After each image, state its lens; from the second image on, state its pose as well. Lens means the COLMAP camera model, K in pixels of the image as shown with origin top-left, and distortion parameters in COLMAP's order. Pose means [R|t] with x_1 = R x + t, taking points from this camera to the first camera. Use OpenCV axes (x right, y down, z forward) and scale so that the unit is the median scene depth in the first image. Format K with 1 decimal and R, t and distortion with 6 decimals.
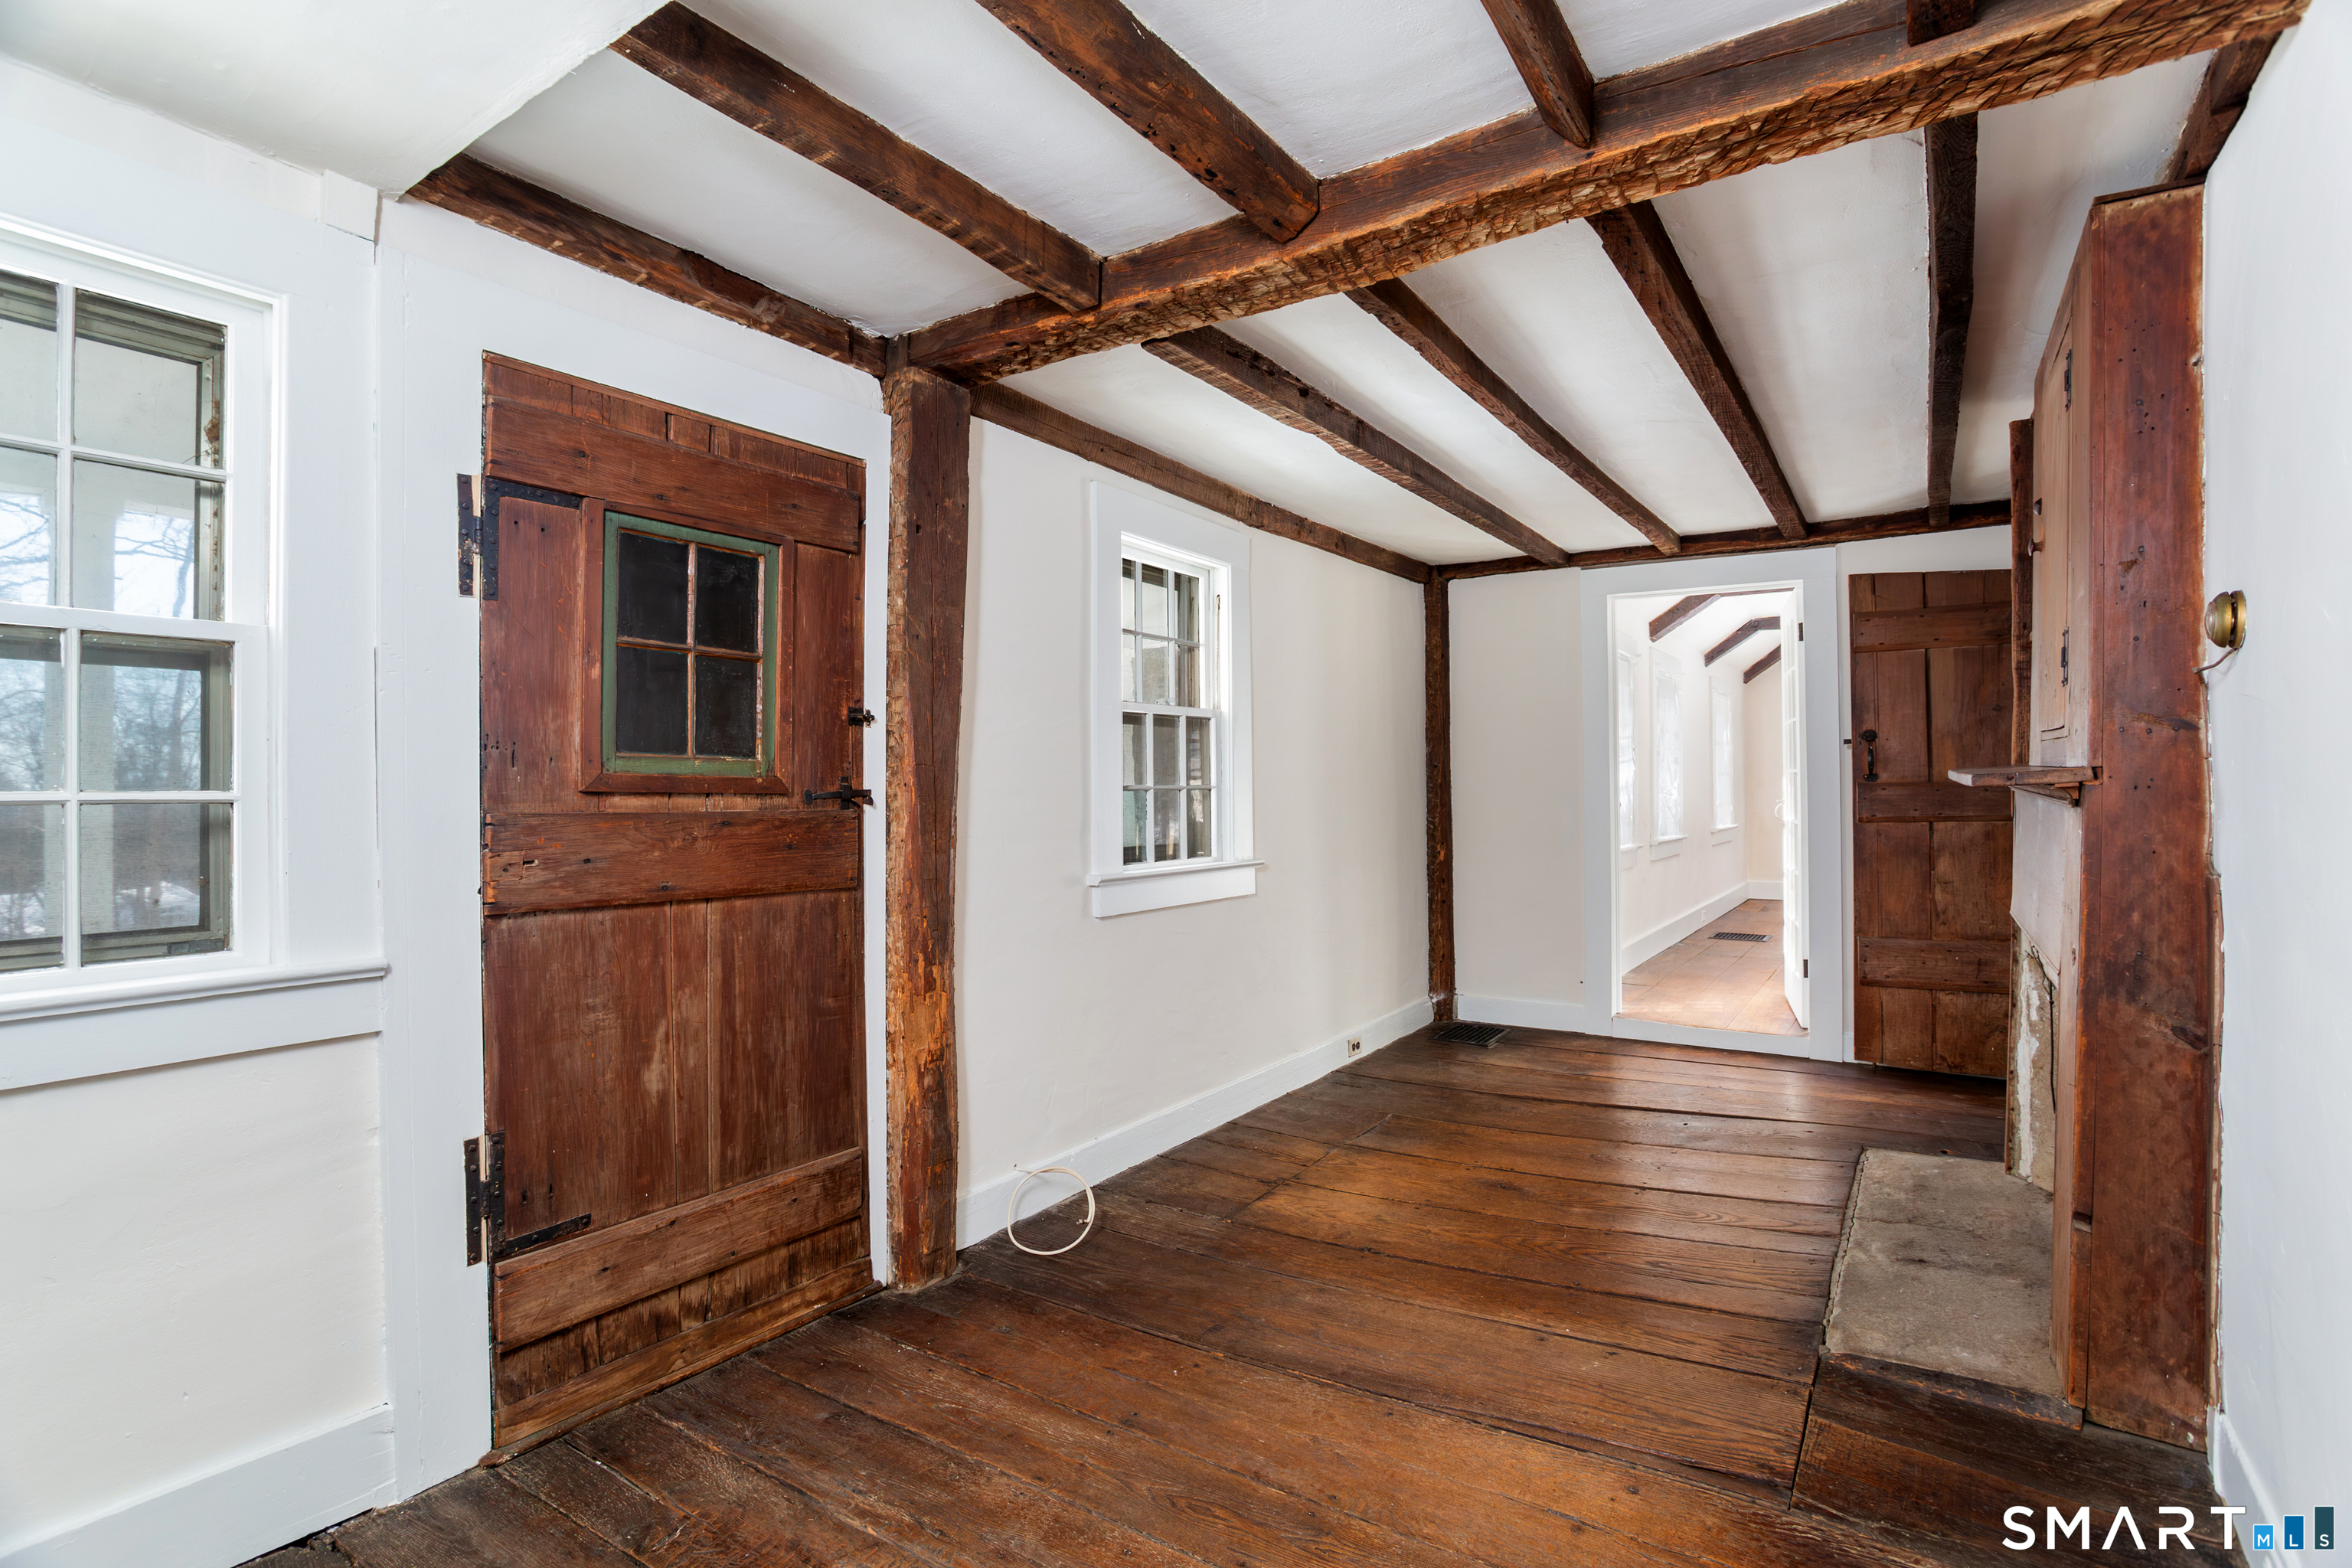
lens RADIAL K [[1125.4, 0, 1175.4], [0, 1125.4, 782.8], [0, 0, 1]] dist [-0.020747, 0.000049]
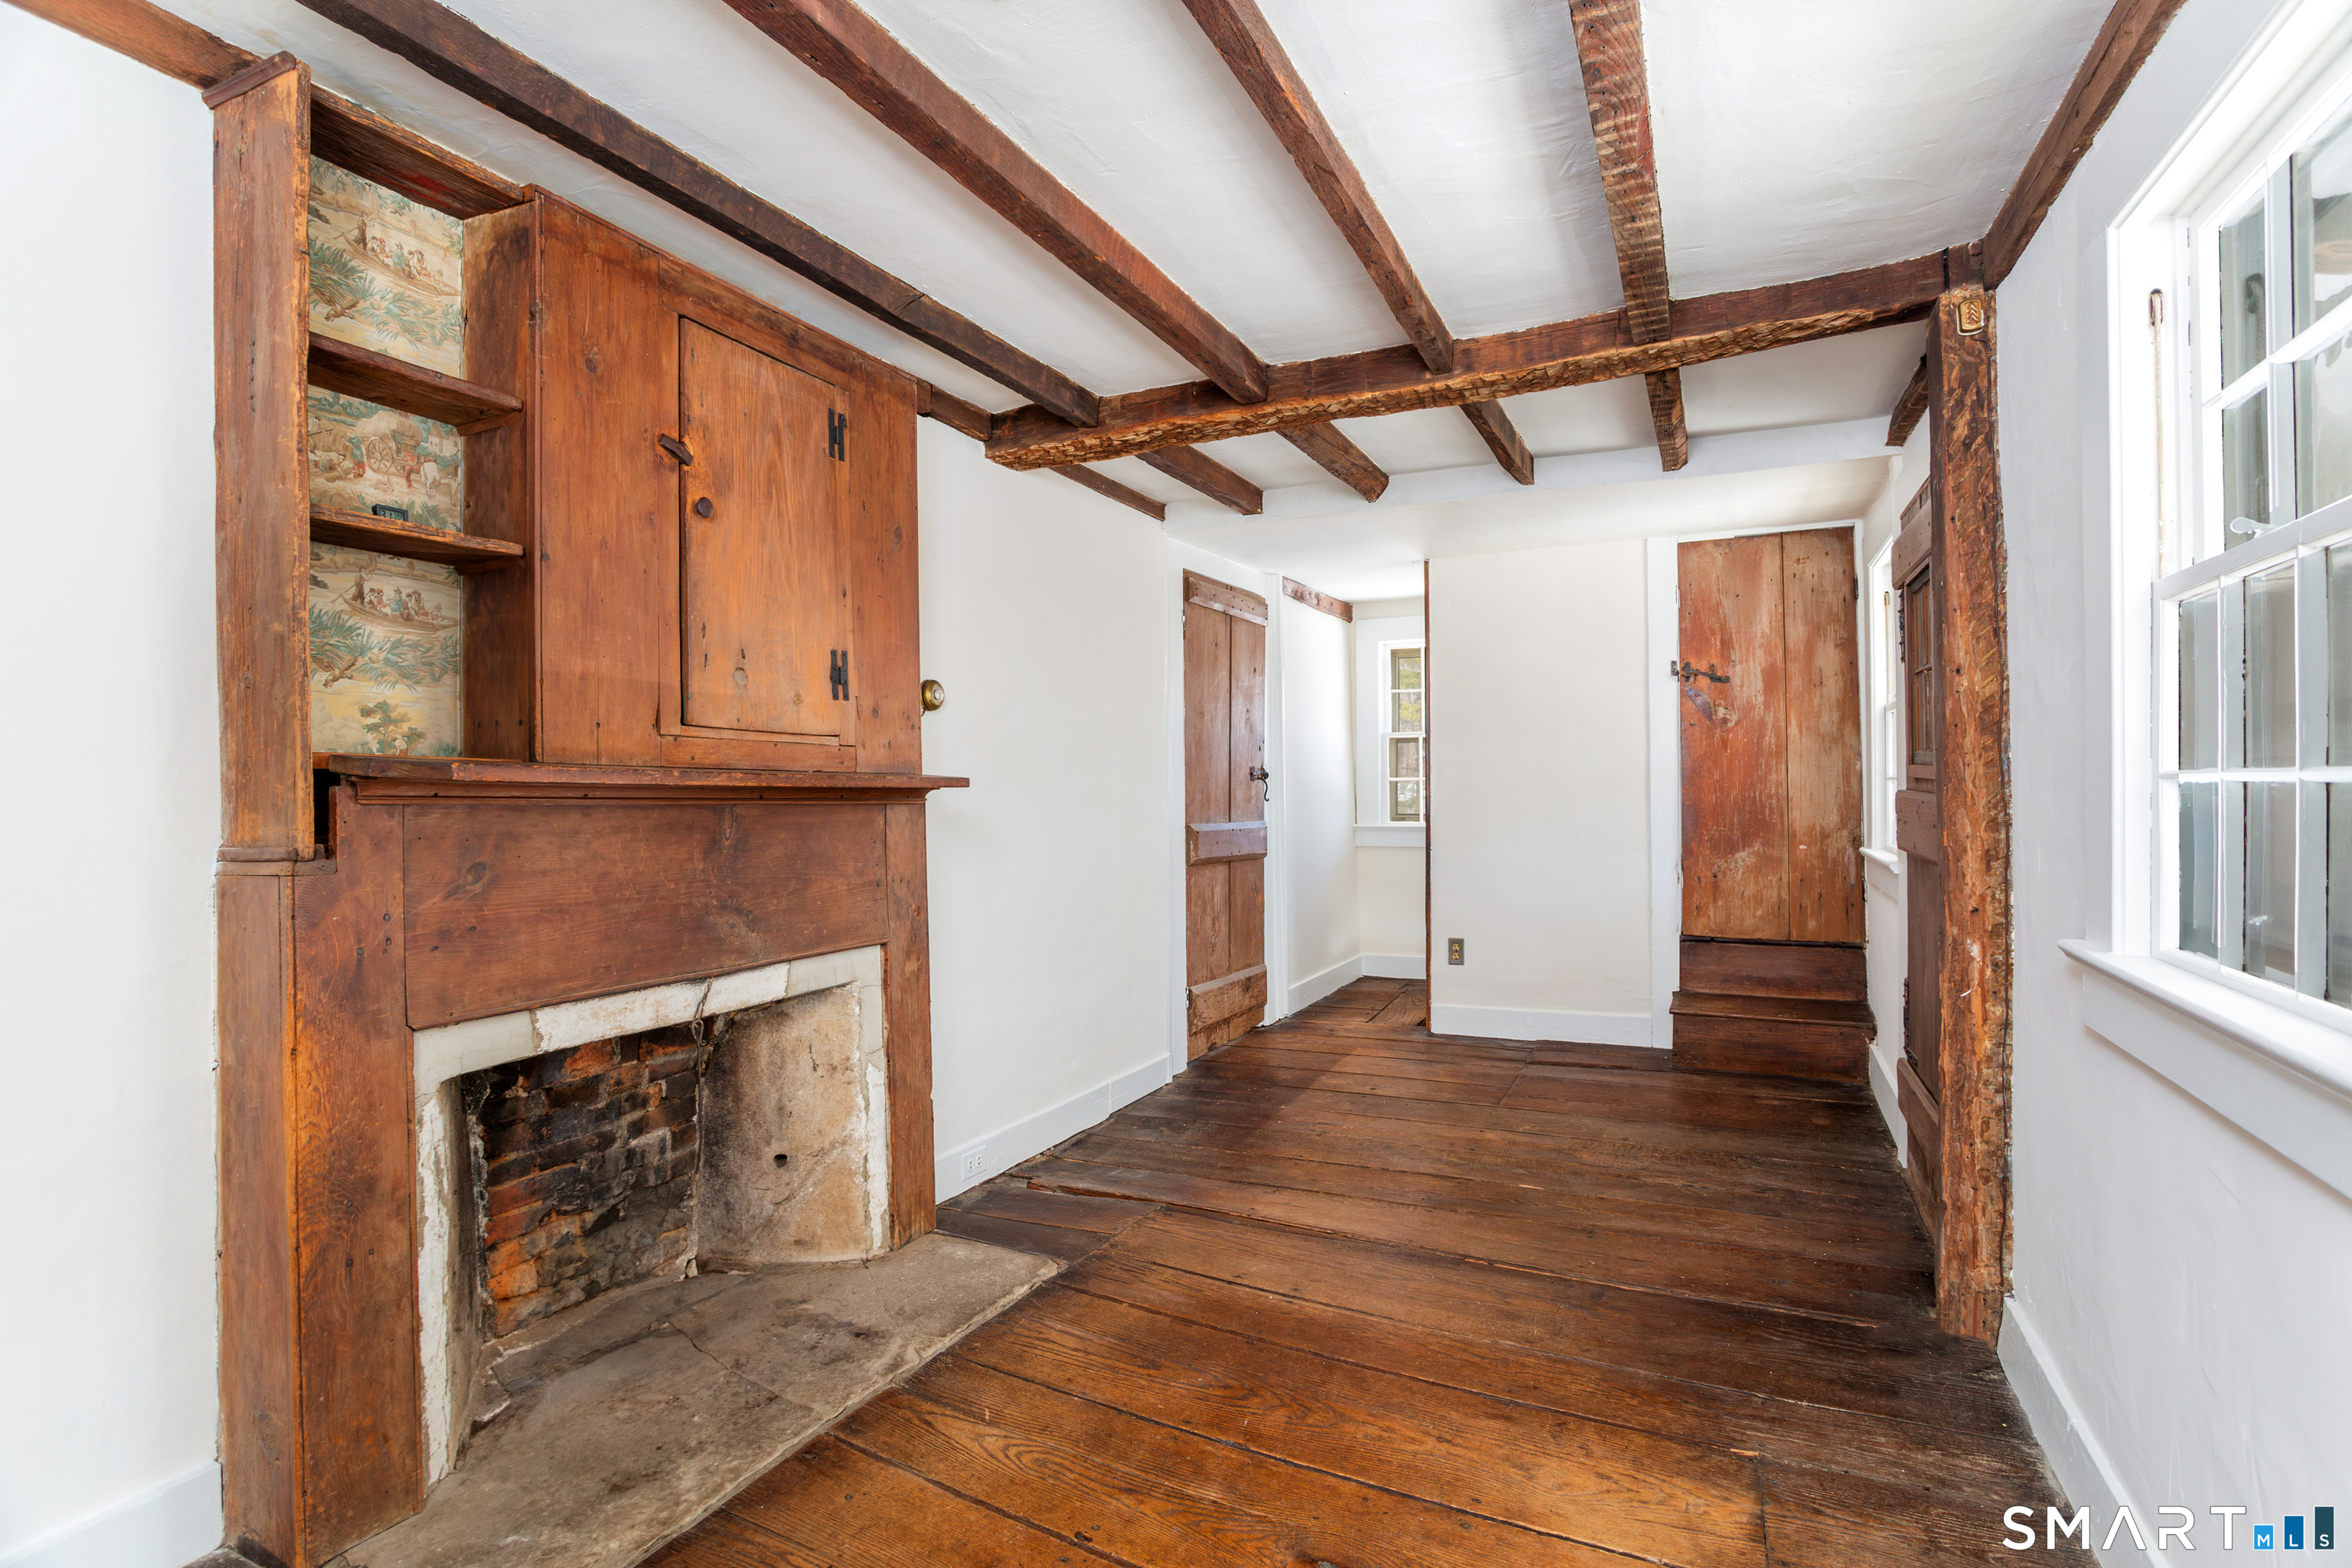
lens RADIAL K [[1125.4, 0, 1177.0], [0, 1125.4, 785.4], [0, 0, 1]] dist [-0.020747, 0.000049]
pose [[-0.988245, 0.014135, -0.152226, 0.566431], [0.015190, 0.999868, -0.005775, 0.010700], [0.152124, -0.008020, -0.988329, 1.945642]]
